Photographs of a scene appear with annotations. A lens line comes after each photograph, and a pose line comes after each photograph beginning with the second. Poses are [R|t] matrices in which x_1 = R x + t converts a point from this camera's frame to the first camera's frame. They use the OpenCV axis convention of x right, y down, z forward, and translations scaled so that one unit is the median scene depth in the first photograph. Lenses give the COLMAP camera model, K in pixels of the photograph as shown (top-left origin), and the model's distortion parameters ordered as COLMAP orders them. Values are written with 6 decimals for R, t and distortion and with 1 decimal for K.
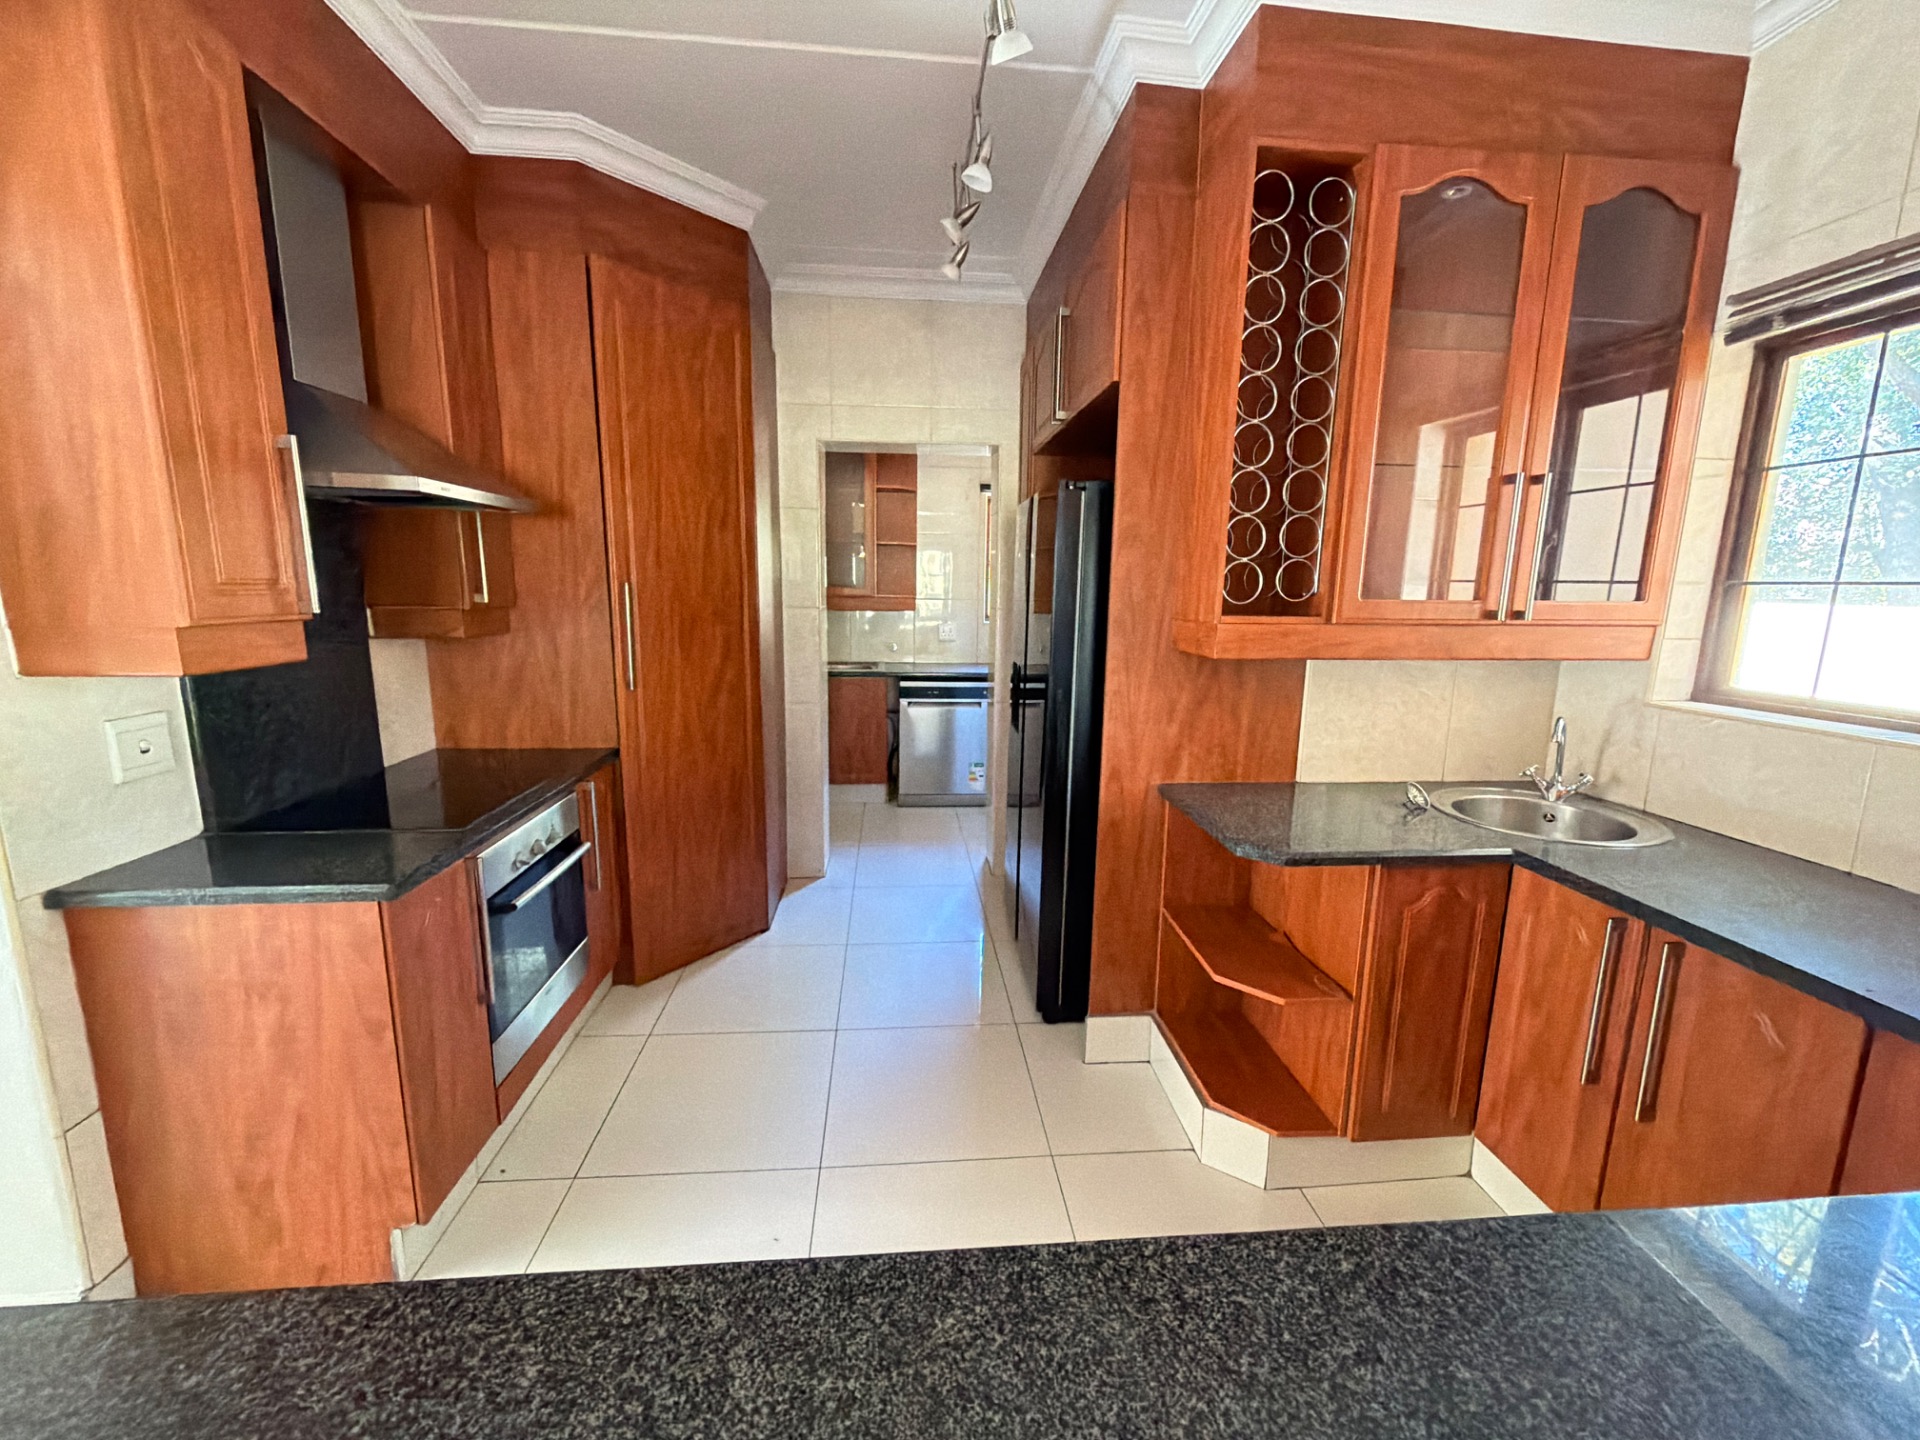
lens RADIAL K [[774.3, 0, 972.6], [0, 774.3, 712.0], [0, 0, 1]] dist [-0.012154, 0.000384]
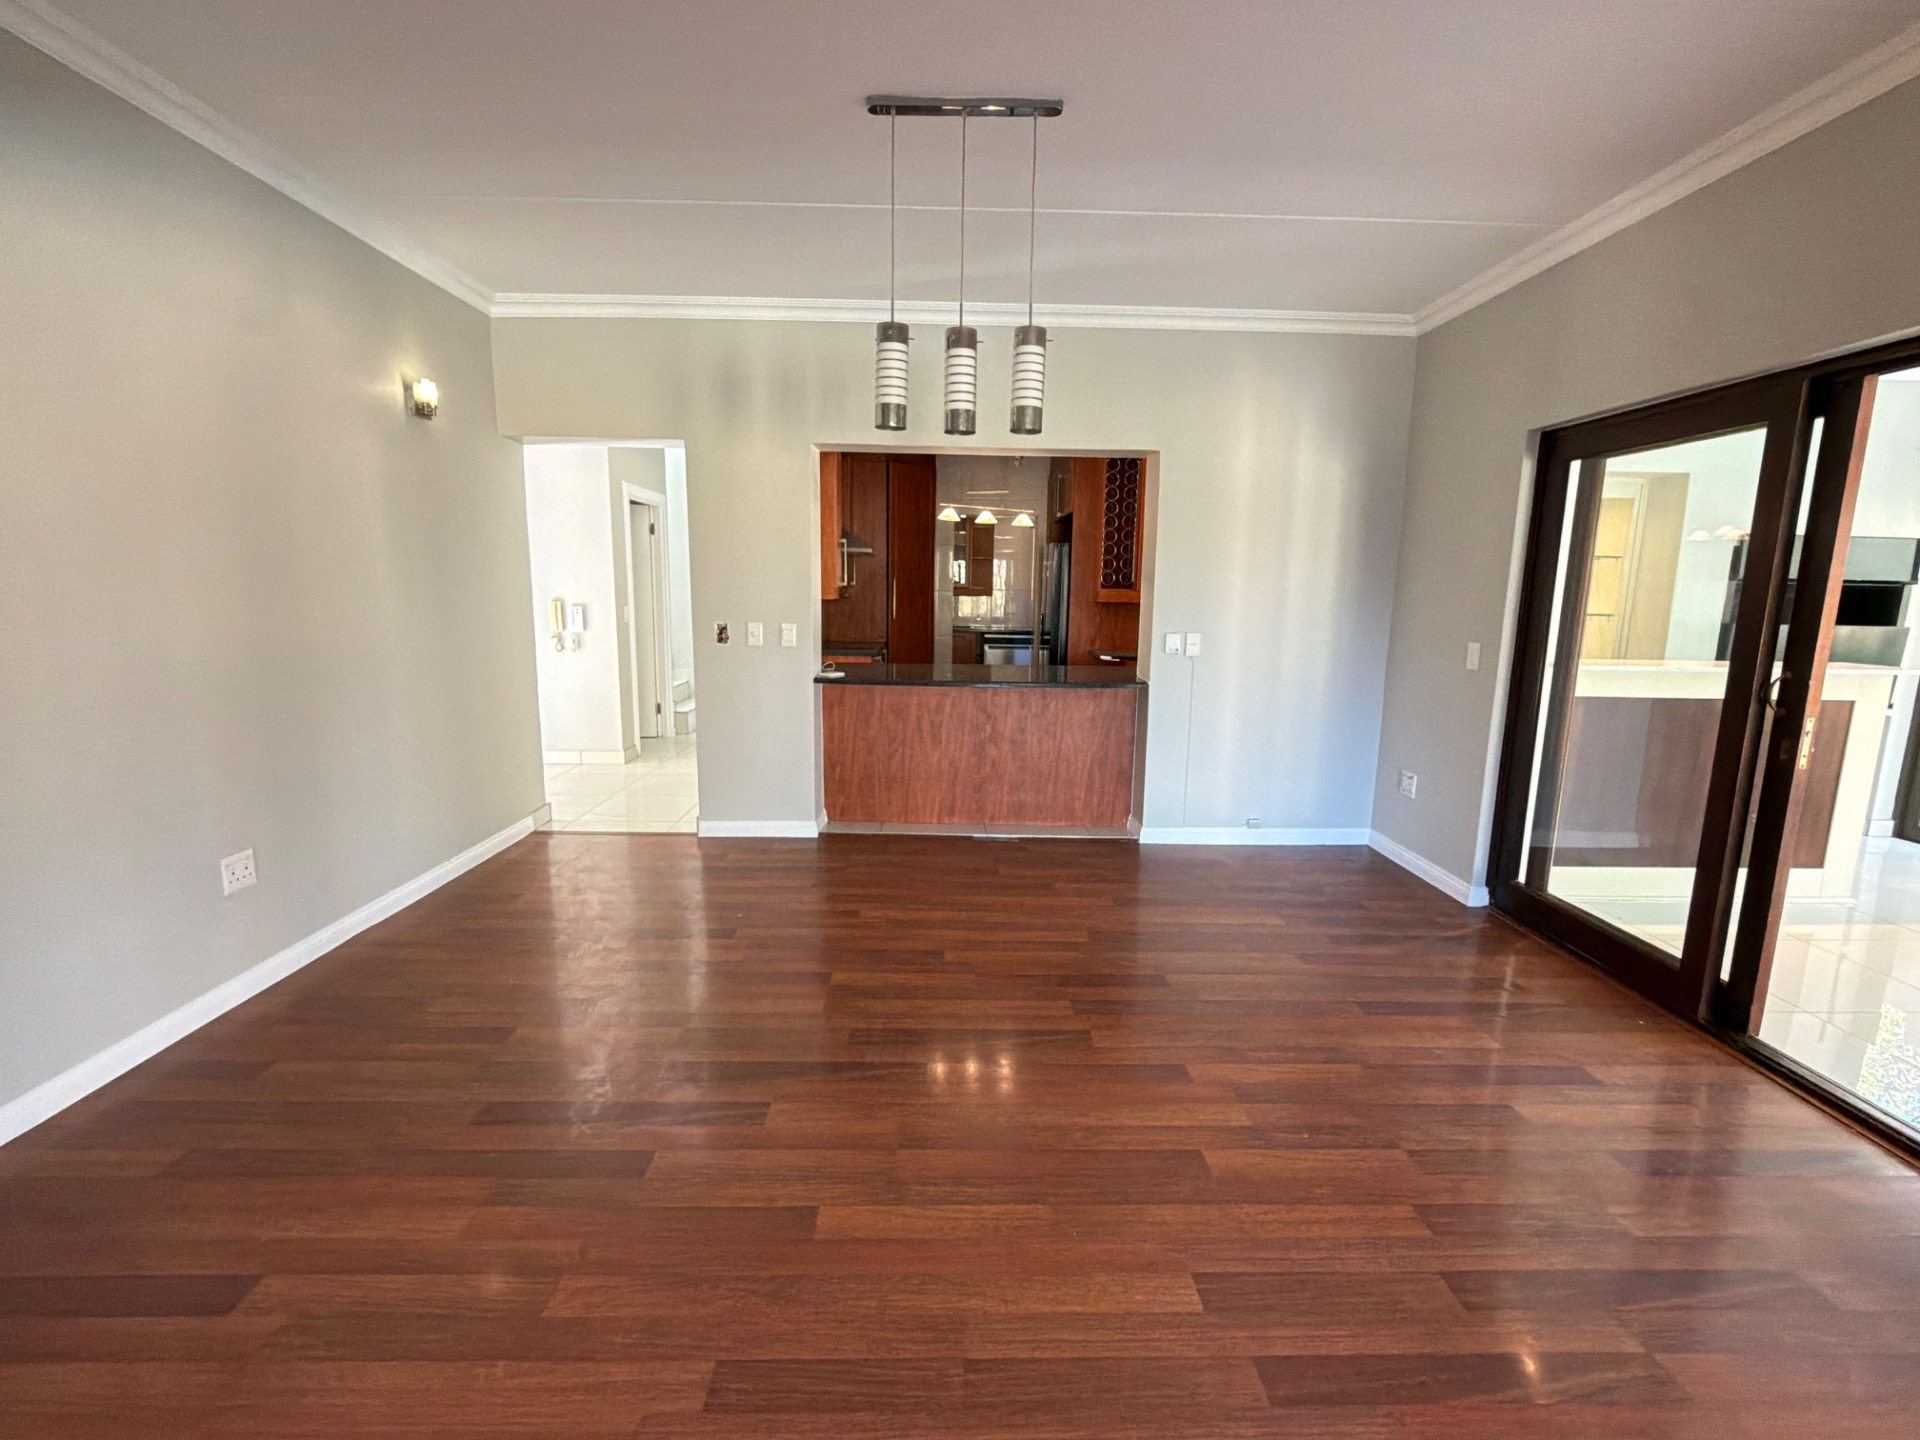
lens RADIAL K [[834.9, 0, 967.5], [0, 834.9, 722.5], [0, 0, 1]] dist [-0.004298, -0.000135]
pose [[0.998388, 0.005810, -0.056461, -0.029259], [-0.006408, 0.999925, -0.010407, 0.393825], [0.056397, 0.010752, 0.998351, -2.075787]]
